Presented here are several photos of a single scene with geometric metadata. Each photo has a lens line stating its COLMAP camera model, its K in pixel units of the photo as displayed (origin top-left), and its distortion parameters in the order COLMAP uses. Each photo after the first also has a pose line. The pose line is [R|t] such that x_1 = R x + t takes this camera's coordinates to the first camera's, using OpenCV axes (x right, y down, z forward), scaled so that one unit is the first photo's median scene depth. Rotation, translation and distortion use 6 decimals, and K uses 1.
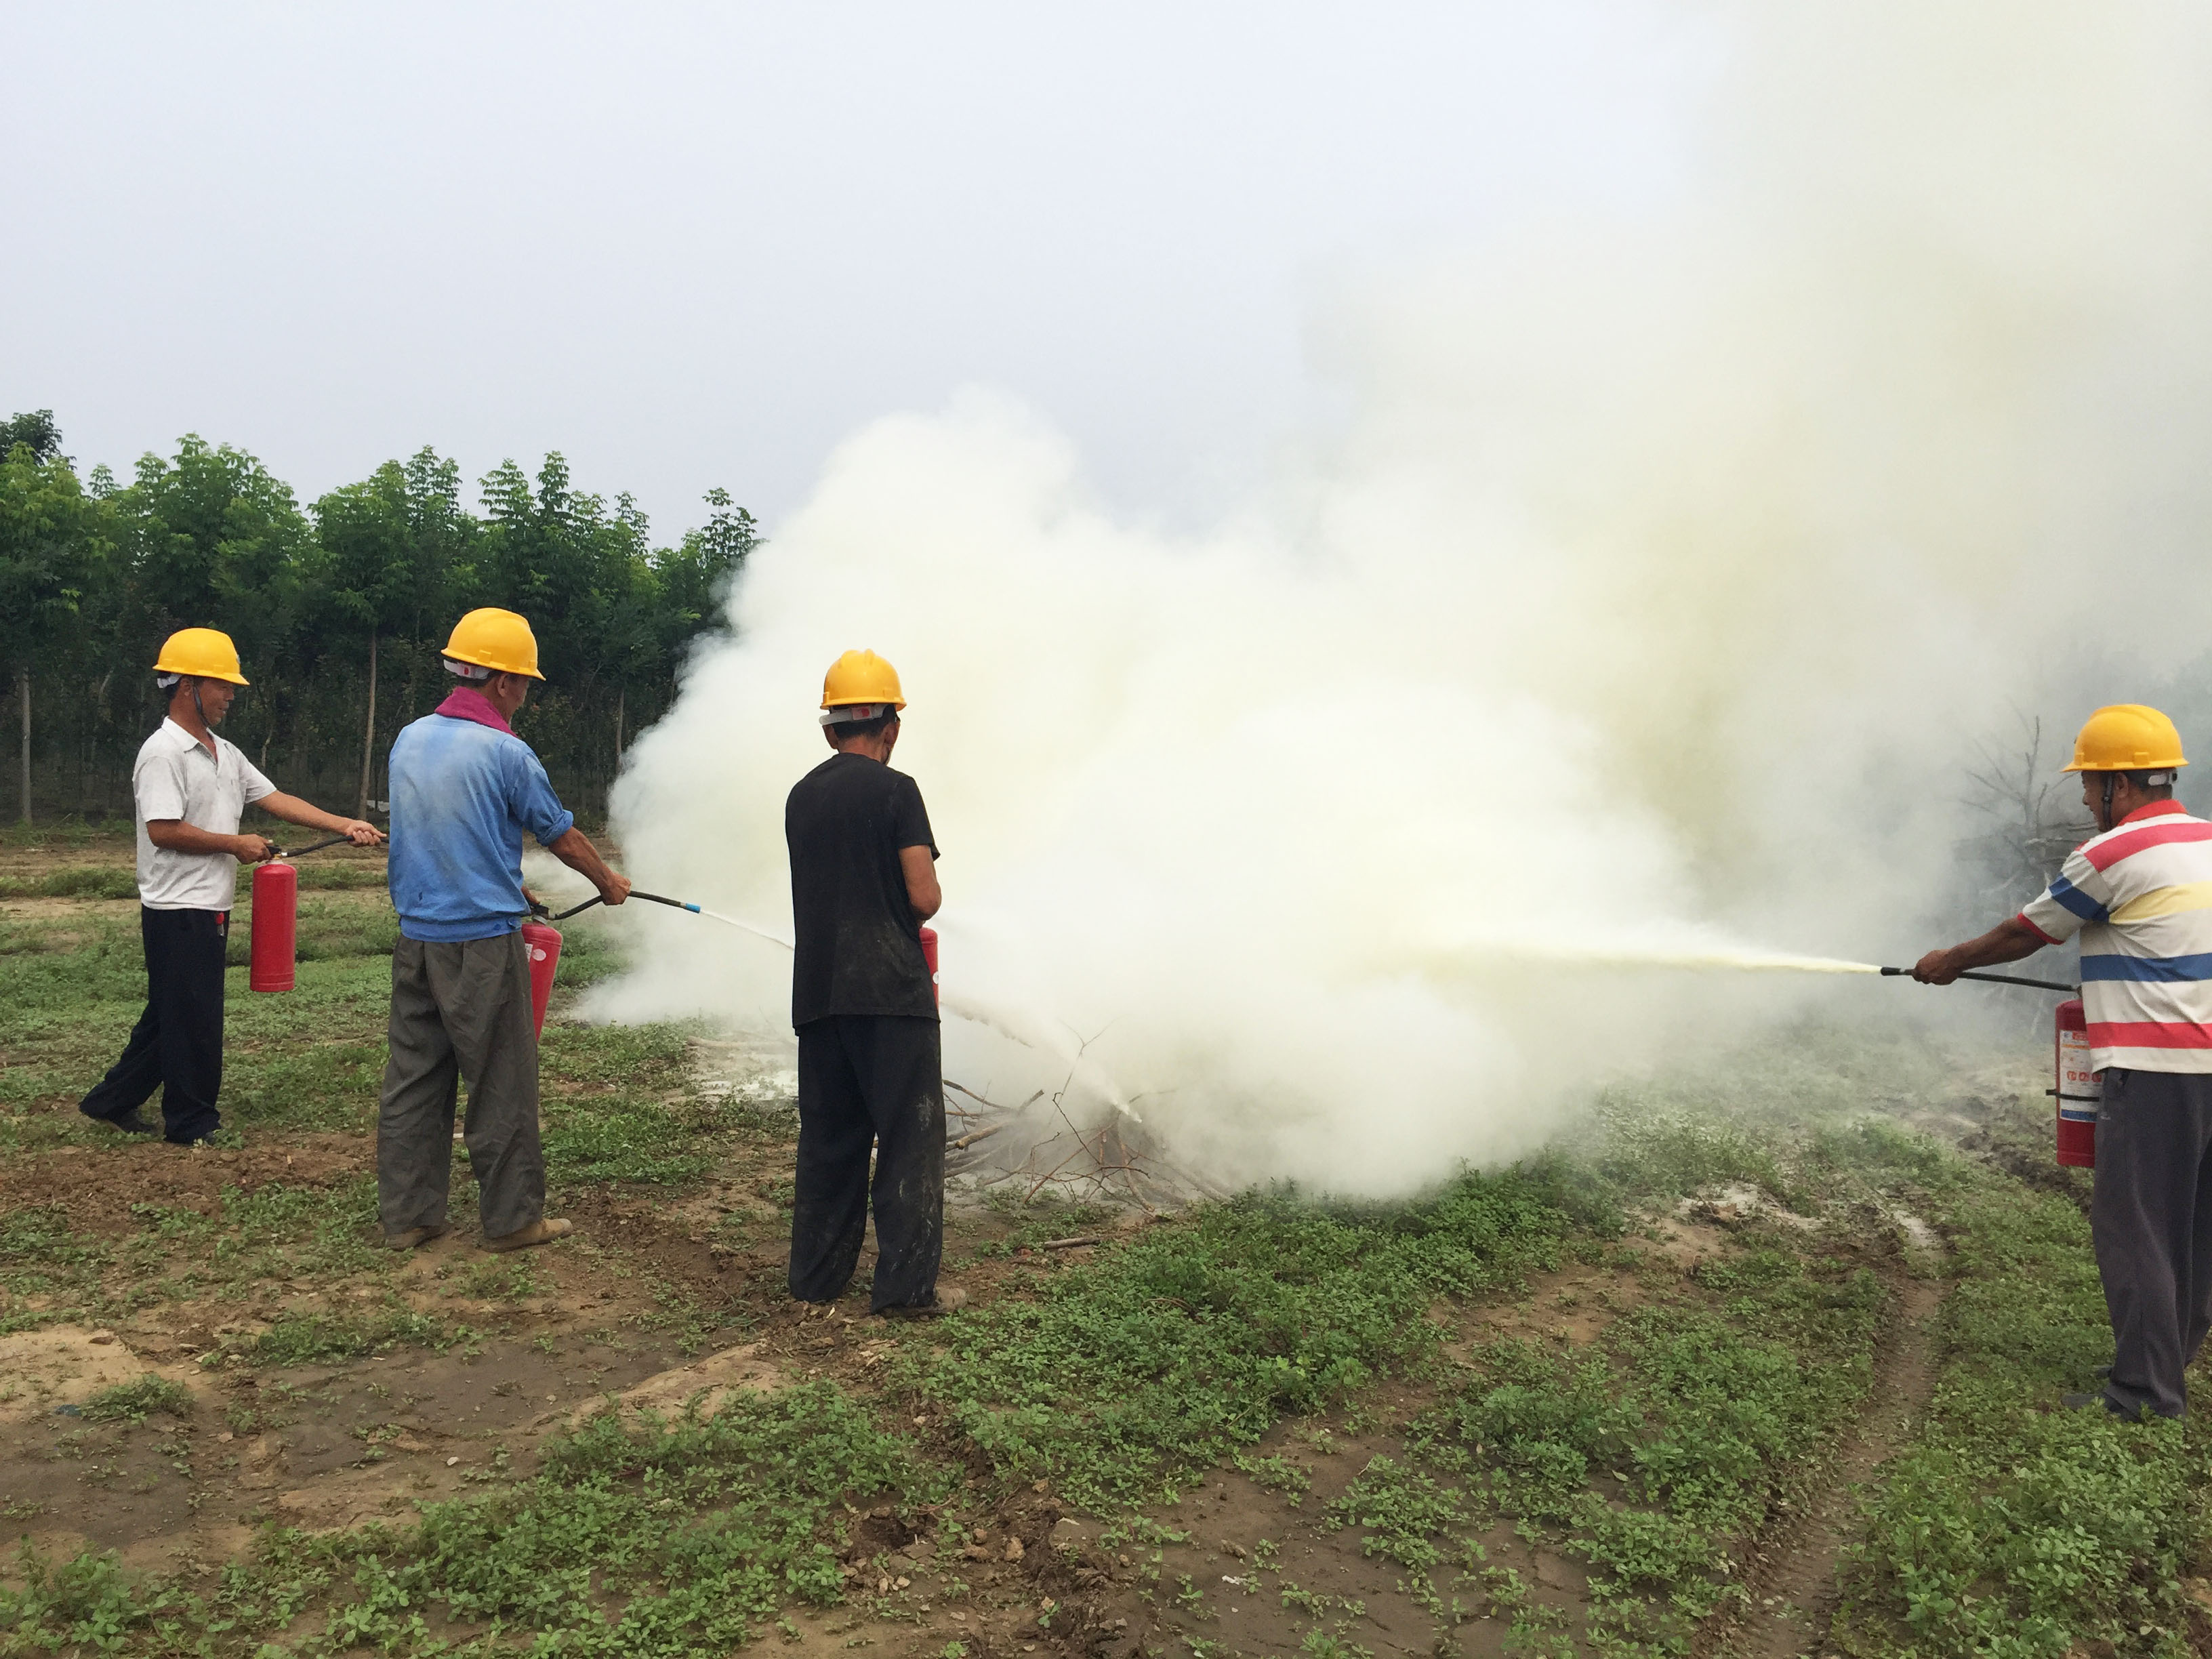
lens RADIAL K [[1875.2, 0, 1113.4], [0, 1875.2, 805.9], [0, 0, 1]] dist [0.082630, -0.127092]
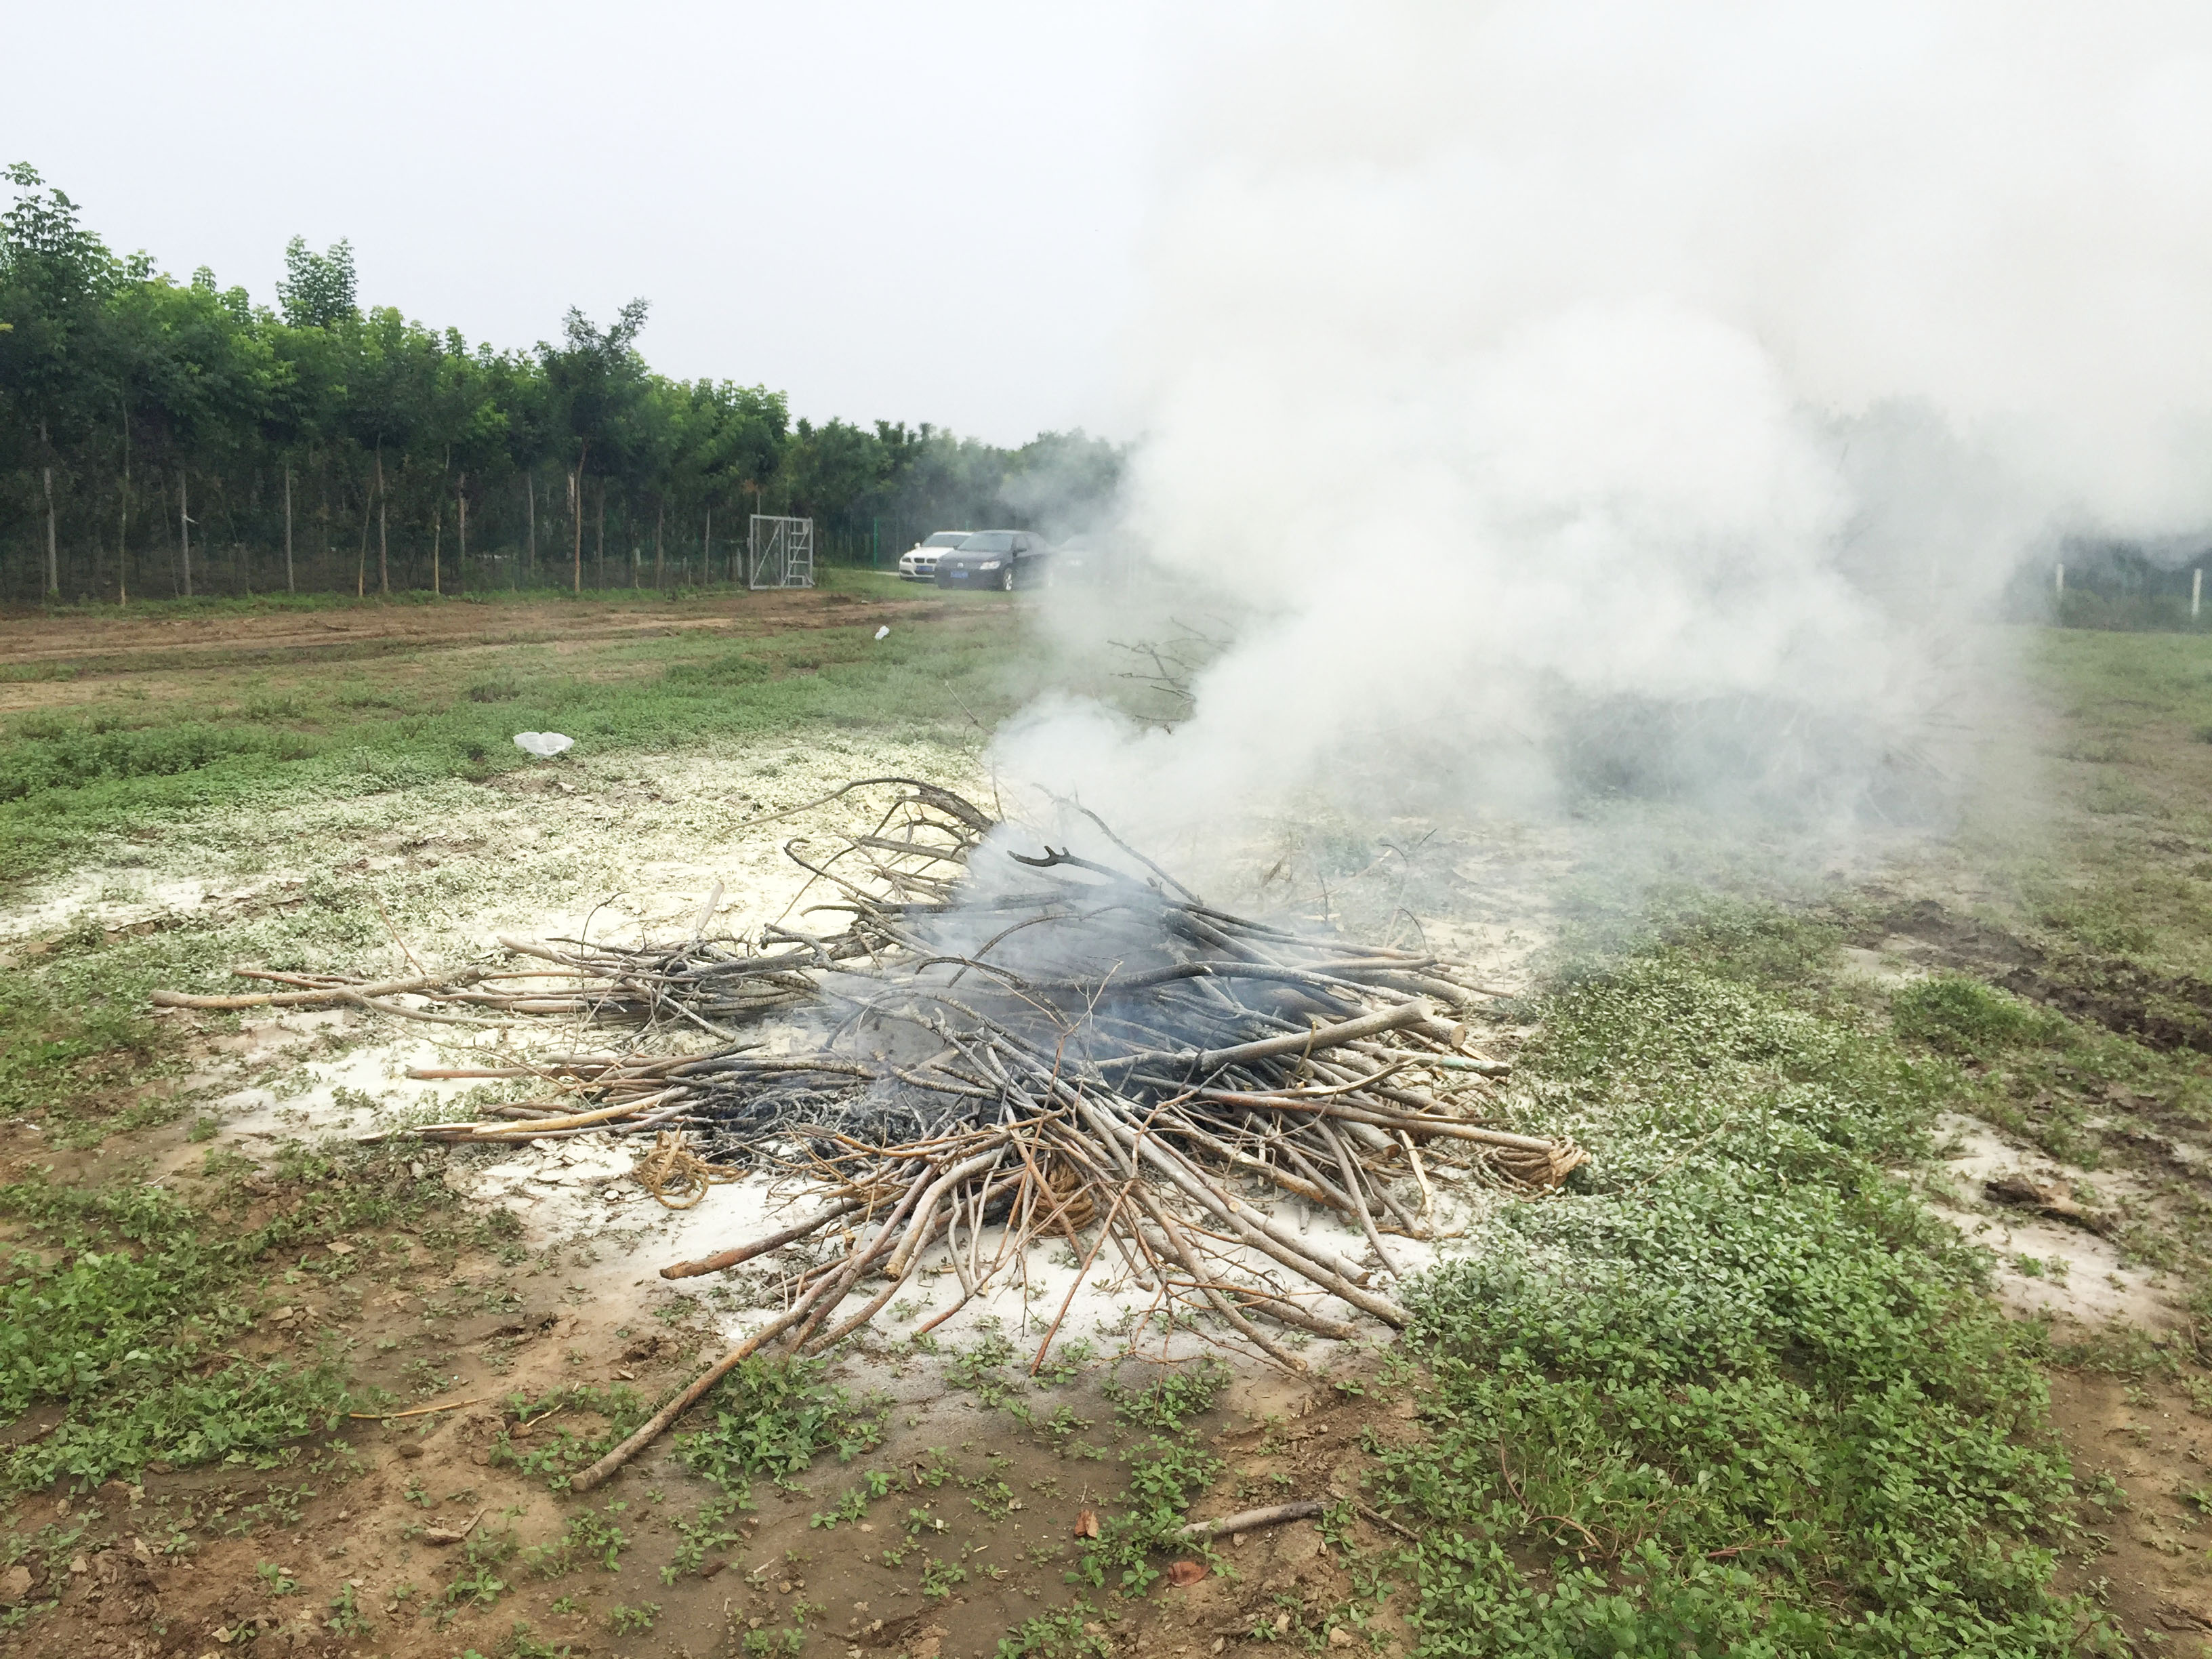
lens RADIAL K [[1875.2, 0, 1113.4], [0, 1875.2, 805.9], [0, 0, 1]] dist [0.082630, -0.127092]
pose [[0.952042, -0.056323, 0.300740, -0.122589], [0.017610, 0.991369, 0.129917, -0.005423], [-0.305461, -0.118390, 0.944816, 0.380942]]
